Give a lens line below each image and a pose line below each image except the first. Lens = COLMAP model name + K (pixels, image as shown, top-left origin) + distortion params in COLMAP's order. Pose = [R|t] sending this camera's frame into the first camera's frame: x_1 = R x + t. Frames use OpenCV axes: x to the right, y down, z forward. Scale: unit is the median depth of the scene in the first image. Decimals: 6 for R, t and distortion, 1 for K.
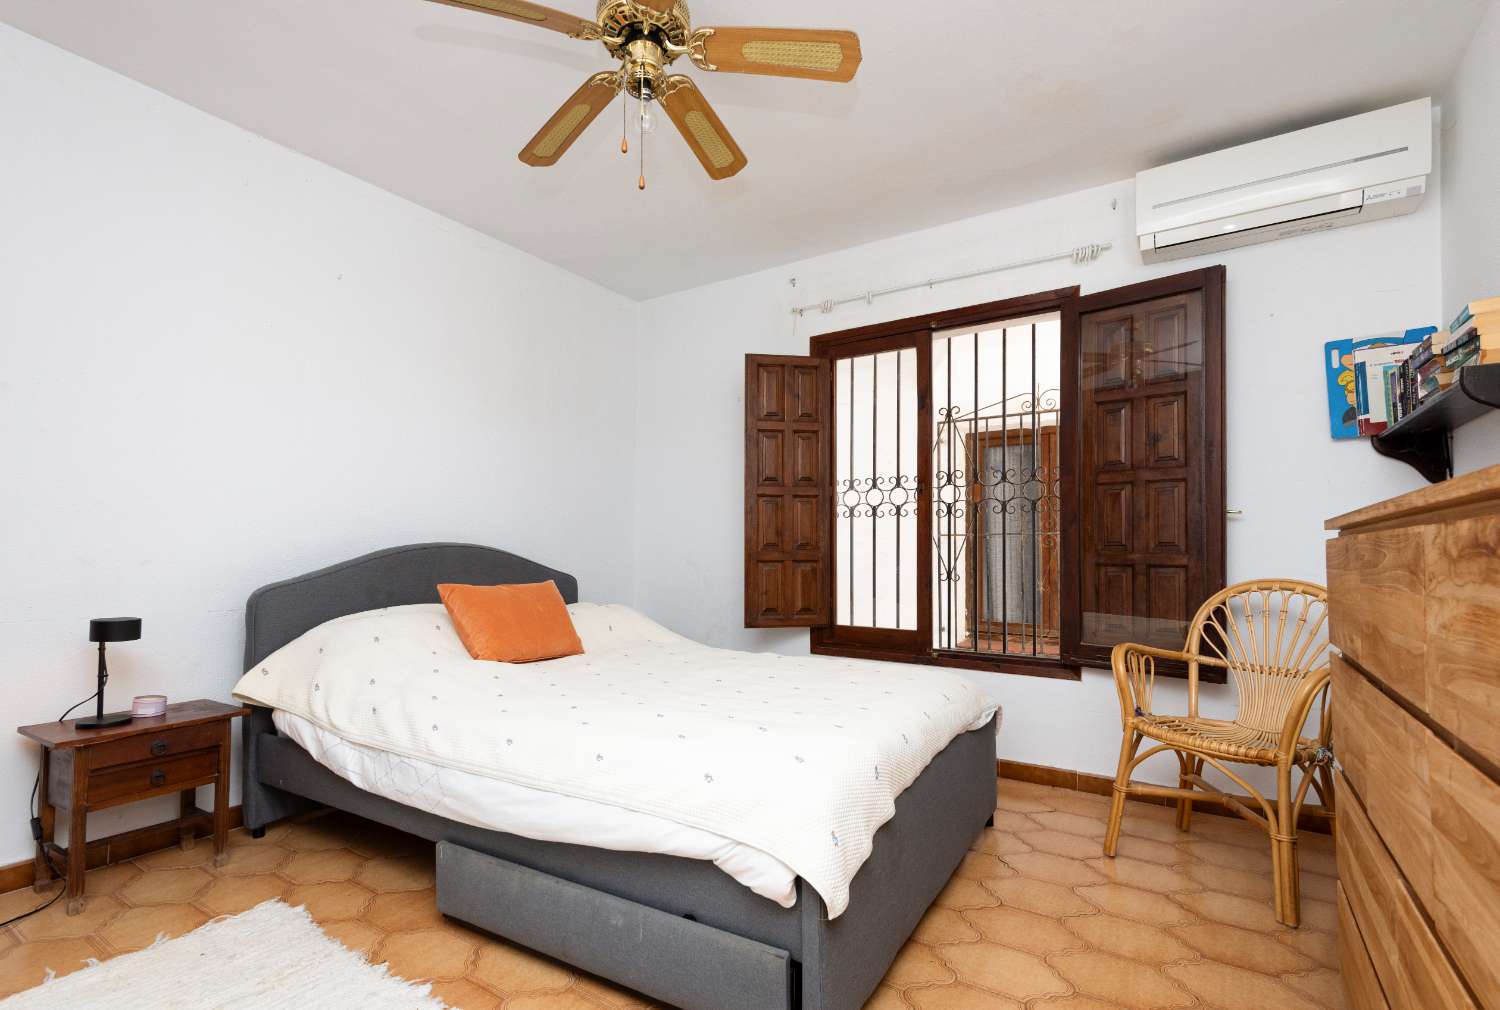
lens RADIAL K [[703.9, 0, 769.6], [0, 703.9, 552.7], [0, 0, 1]] dist [0.004639, 0.000066]
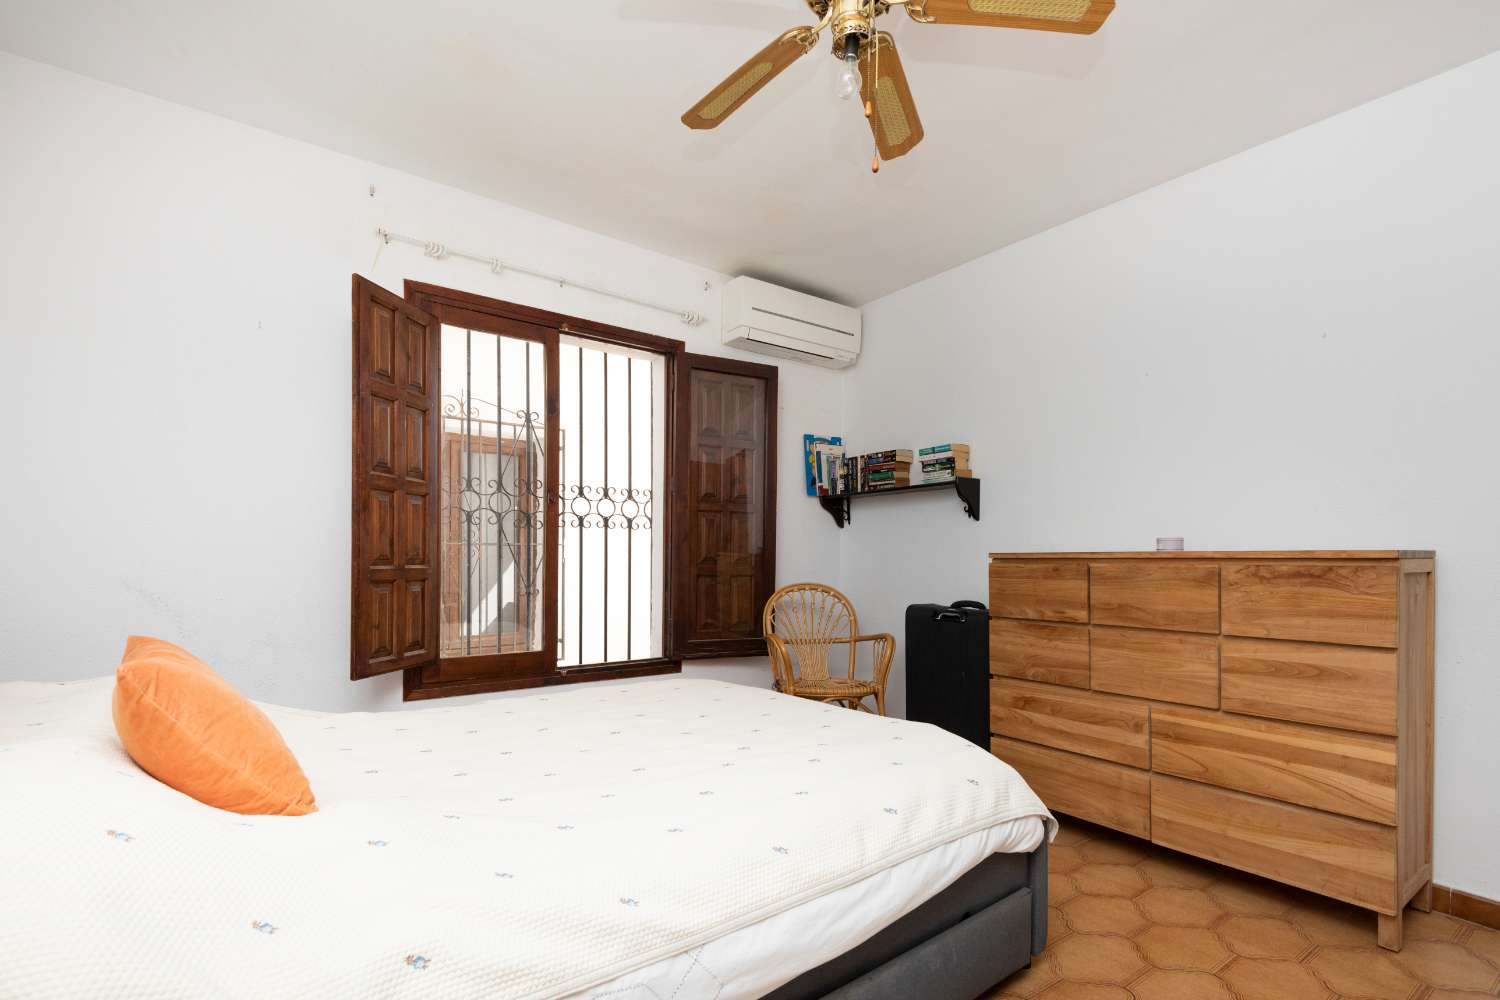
lens RADIAL K [[703.9, 0, 773.4], [0, 703.9, 561.7], [0, 0, 1]] dist [0.004639, 0.000066]
pose [[0.328493, 0.001722, 0.944505, -0.642788], [-0.000819, 0.999998, -0.001538, -0.005816], [-0.944506, -0.000268, 0.328494, 0.472951]]
